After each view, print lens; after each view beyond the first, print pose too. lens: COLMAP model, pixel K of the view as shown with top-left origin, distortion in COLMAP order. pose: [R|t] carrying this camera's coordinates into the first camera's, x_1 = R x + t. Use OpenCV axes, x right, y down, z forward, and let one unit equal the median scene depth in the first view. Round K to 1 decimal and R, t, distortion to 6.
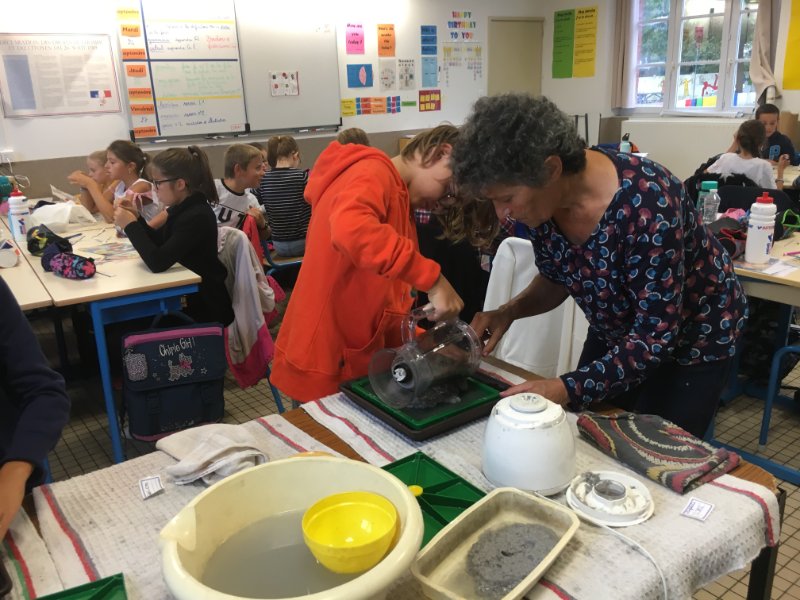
lens RADIAL K [[689.8, 0, 400.2], [0, 689.8, 295.0], [0, 0, 1]] dist [0.086717, -0.131447]
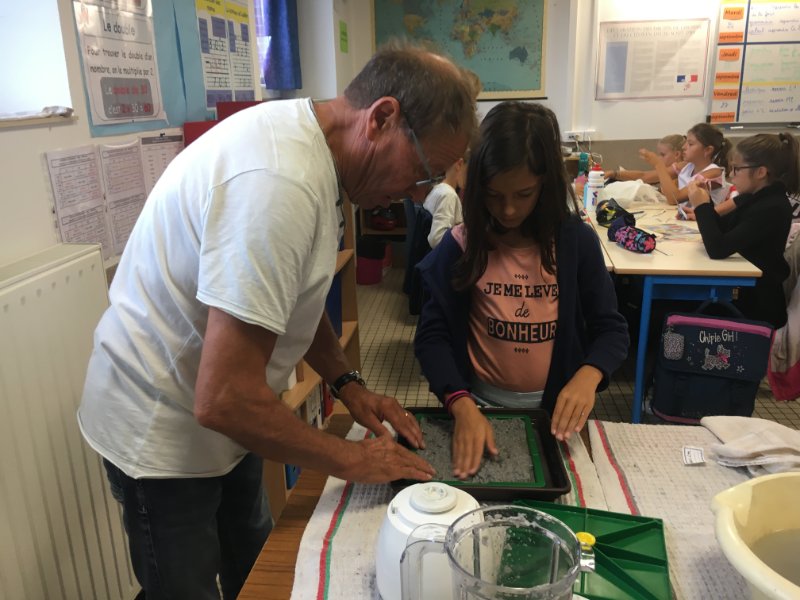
lens RADIAL K [[689.8, 0, 394.8], [0, 689.8, 293.6], [0, 0, 1]] dist [0.086717, -0.131447]
pose [[0.728797, 0.208977, -0.652061, -0.011947], [-0.197932, 0.975931, 0.091549, 0.007056], [0.655499, 0.062343, 0.752619, -0.018603]]
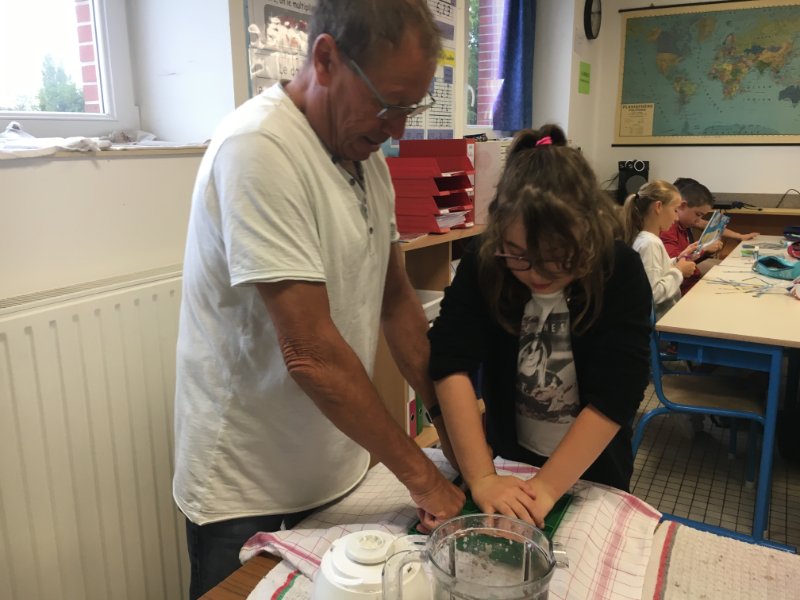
lens RADIAL K [[689.8, 0, 397.3], [0, 689.8, 292.8], [0, 0, 1]] dist [0.086717, -0.131447]
pose [[0.411731, 0.230160, -0.881762, 0.023256], [-0.269033, 0.955155, 0.123695, -0.009077], [0.870689, 0.186294, 0.455188, 0.044071]]
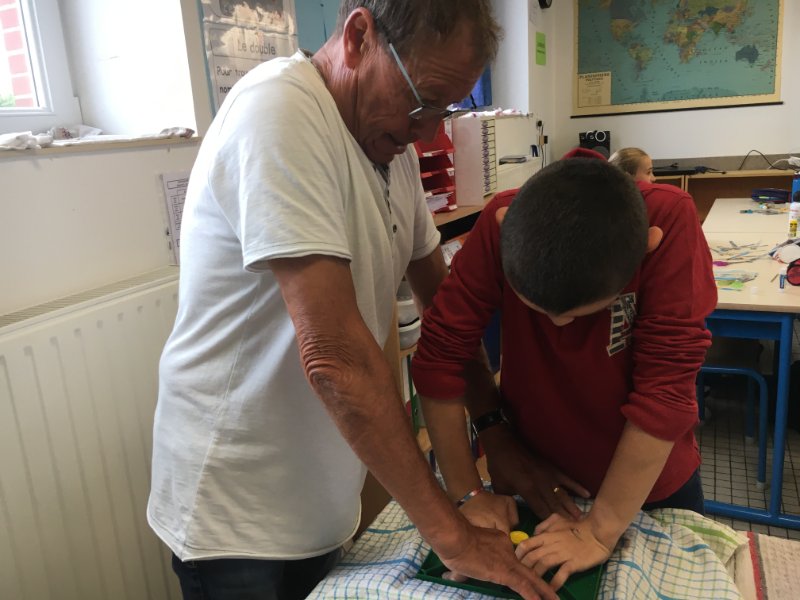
lens RADIAL K [[689.8, 0, 397.0], [0, 689.8, 291.9], [0, 0, 1]] dist [0.086717, -0.131447]
pose [[0.487060, 0.213513, -0.846868, -0.017782], [-0.206898, 0.970263, 0.125630, -0.004164], [0.848508, 0.114026, 0.516751, 0.042789]]
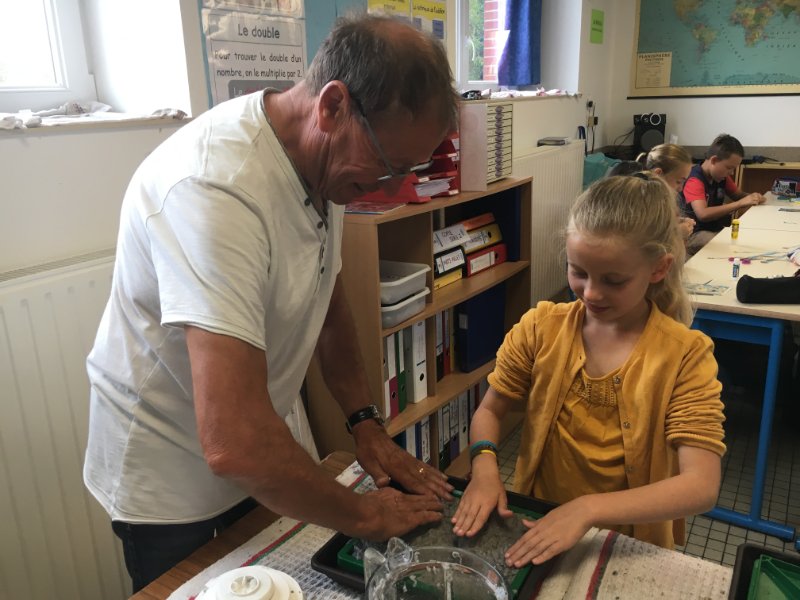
lens RADIAL K [[689.8, 0, 398.1], [0, 689.8, 292.2], [0, 0, 1]] dist [0.086717, -0.131447]
pose [[0.380097, 0.280947, -0.881246, 0.015335], [-0.251888, 0.948185, 0.193644, -0.024522], [0.889988, 0.148372, 0.431169, 0.077438]]
